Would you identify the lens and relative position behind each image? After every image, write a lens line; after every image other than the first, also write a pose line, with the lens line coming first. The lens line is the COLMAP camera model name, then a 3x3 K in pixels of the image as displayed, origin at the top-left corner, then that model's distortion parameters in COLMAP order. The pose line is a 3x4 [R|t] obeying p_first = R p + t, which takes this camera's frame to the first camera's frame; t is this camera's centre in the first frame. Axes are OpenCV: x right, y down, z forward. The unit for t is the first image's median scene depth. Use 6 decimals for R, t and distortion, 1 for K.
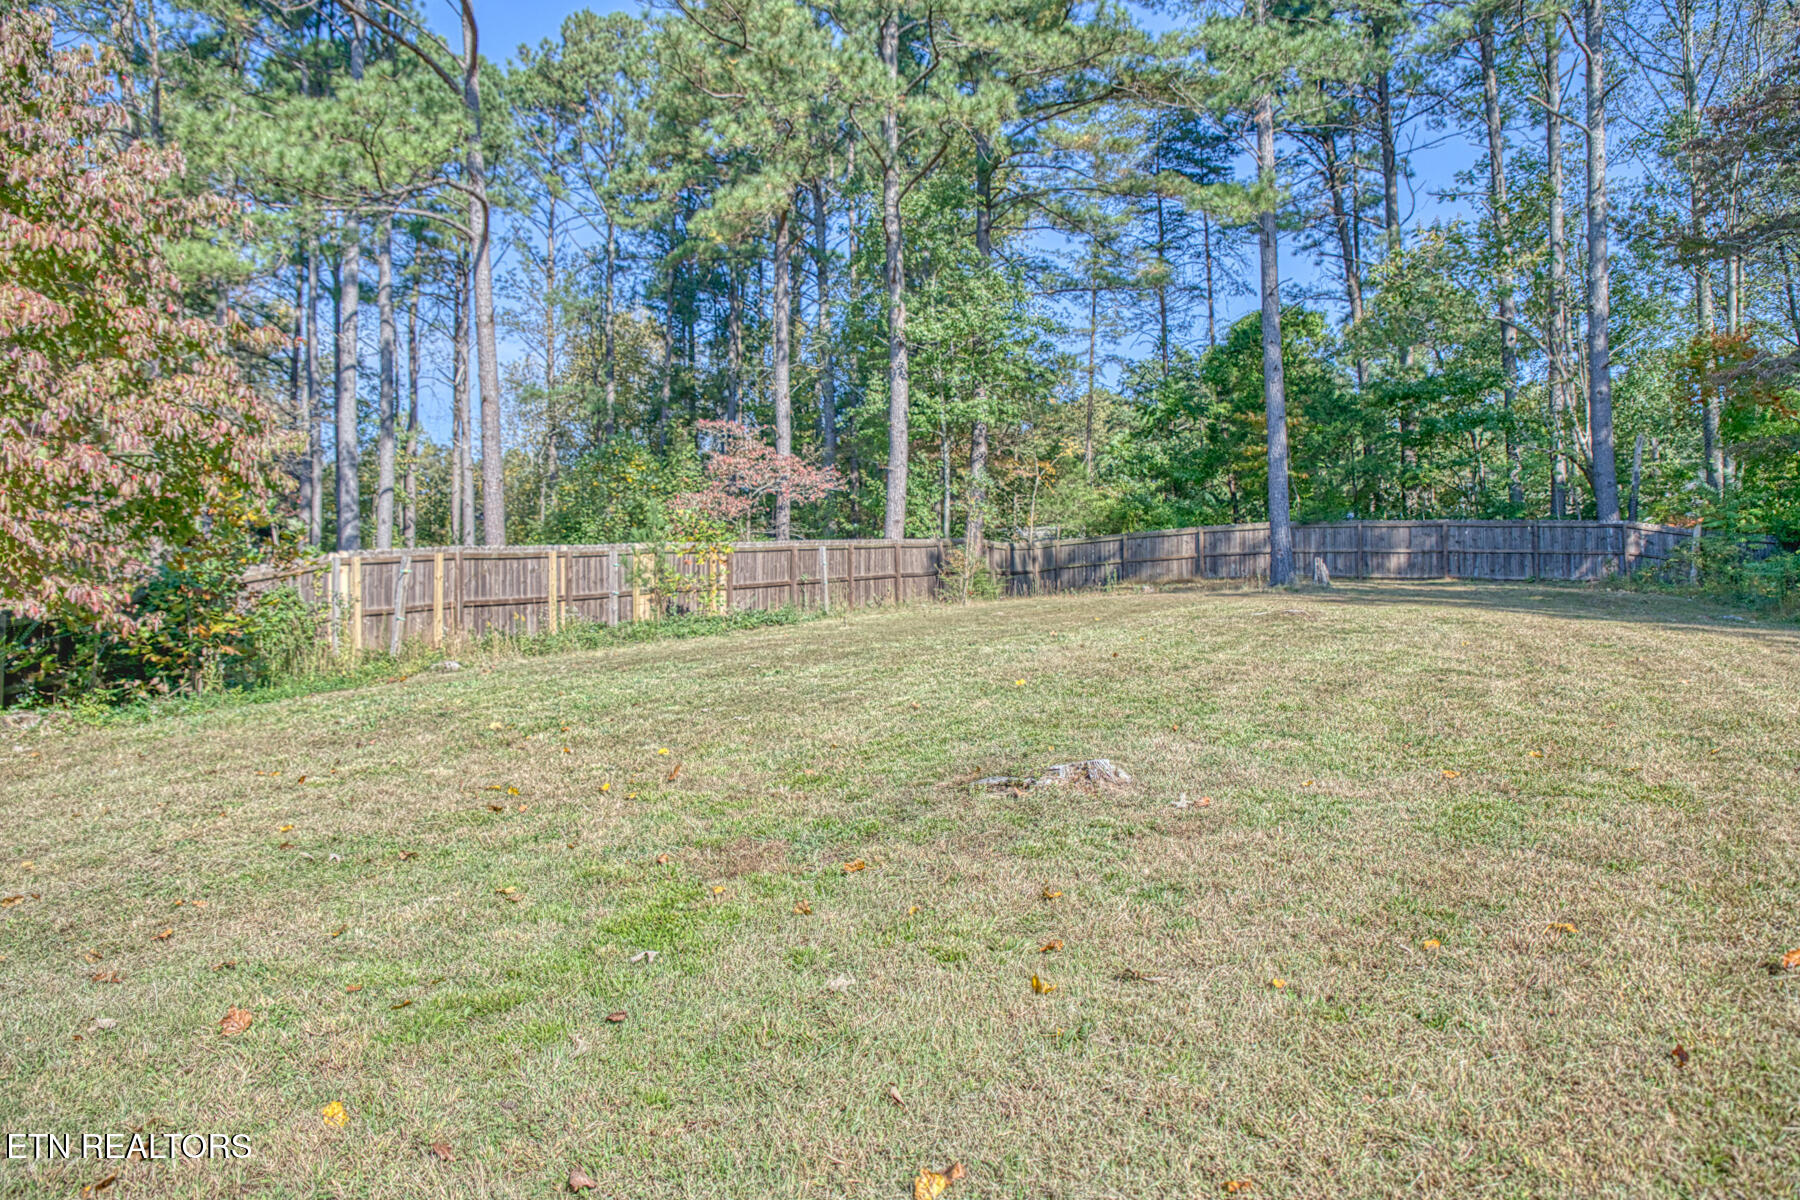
lens RADIAL K [[1226.4, 0, 900.0], [0, 1226.4, 600.0], [0, 0, 1]] dist [-0.131820, 0.070773]
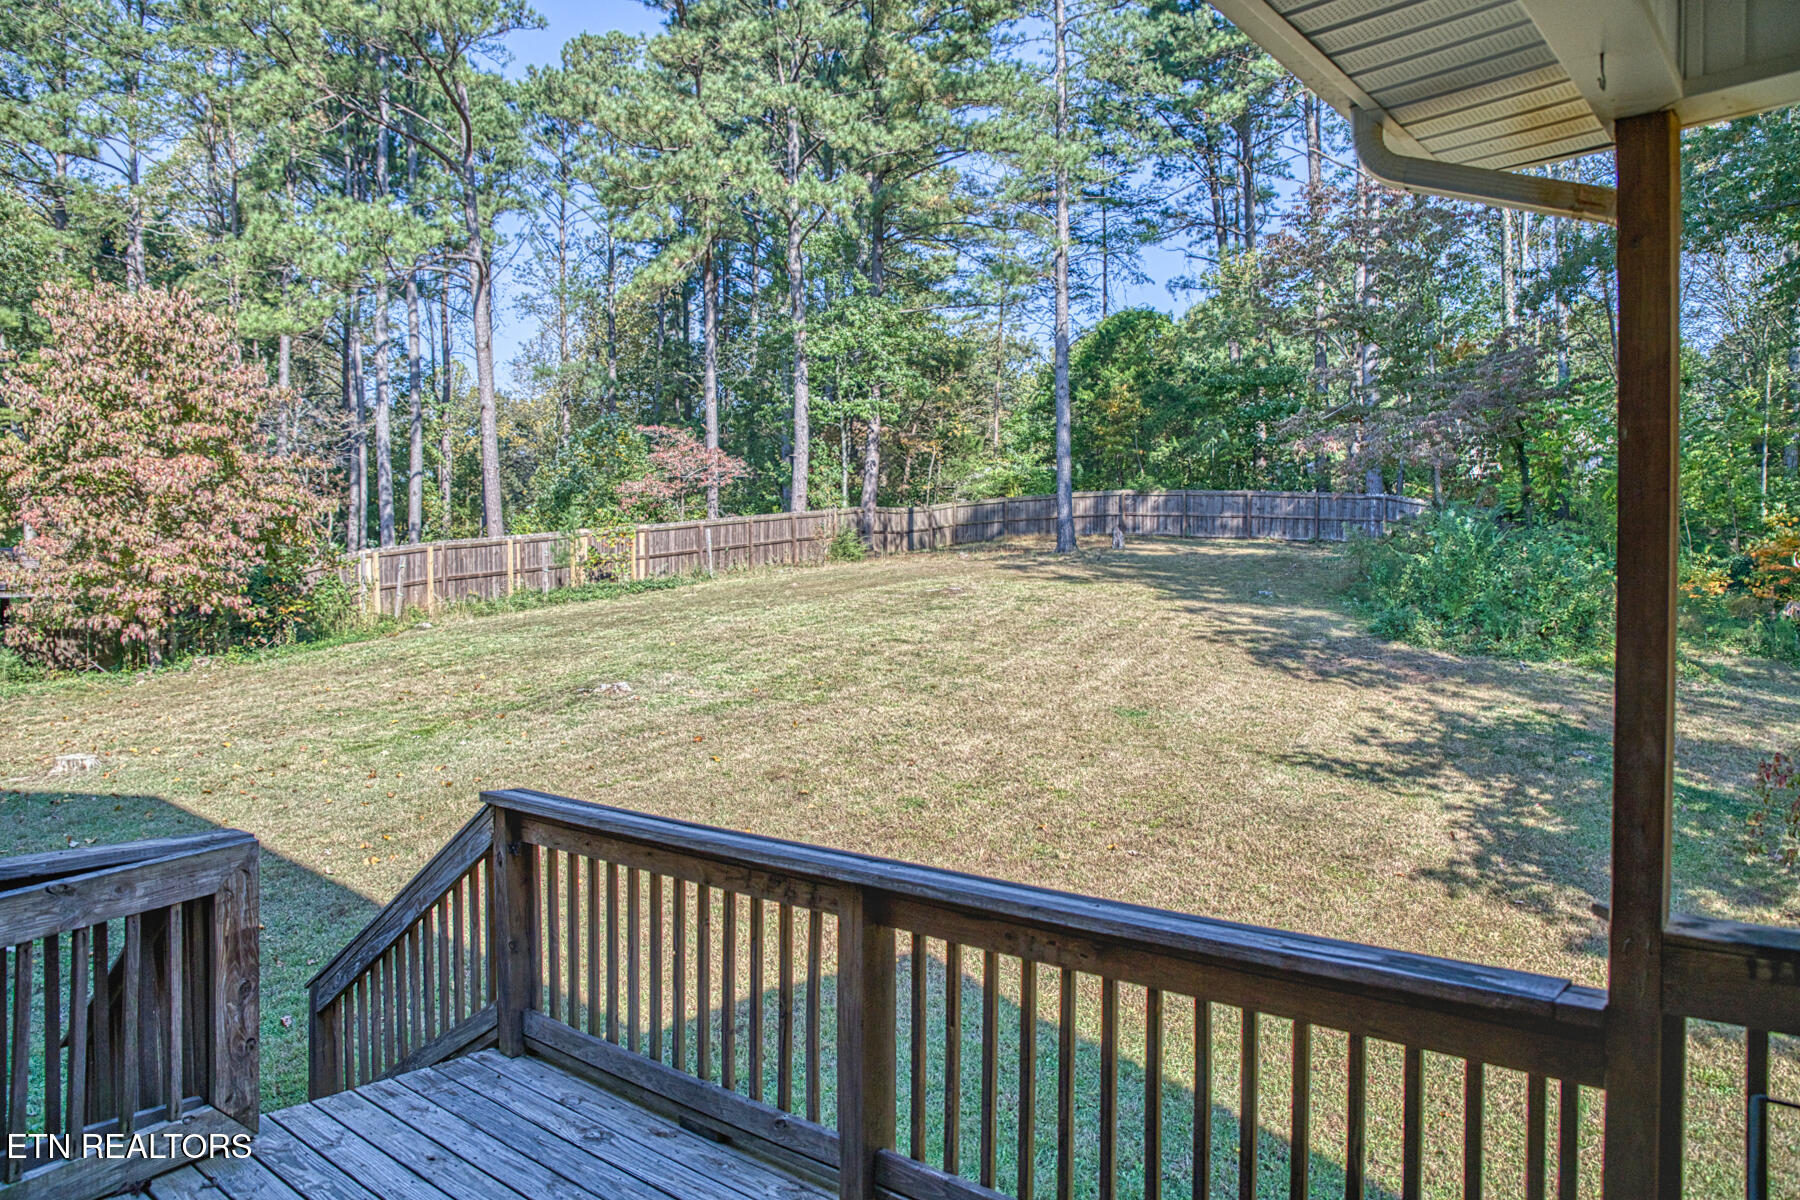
lens RADIAL K [[1258.6, 0, 870.7], [0, 1258.6, 564.9], [0, 0, 1]] dist [-0.113366, 0.069846]
pose [[0.996846, -0.000736, -0.079356, 0.220069], [0.003797, 0.999254, 0.038424, -0.053555], [0.079269, -0.038604, 0.996106, -0.389362]]
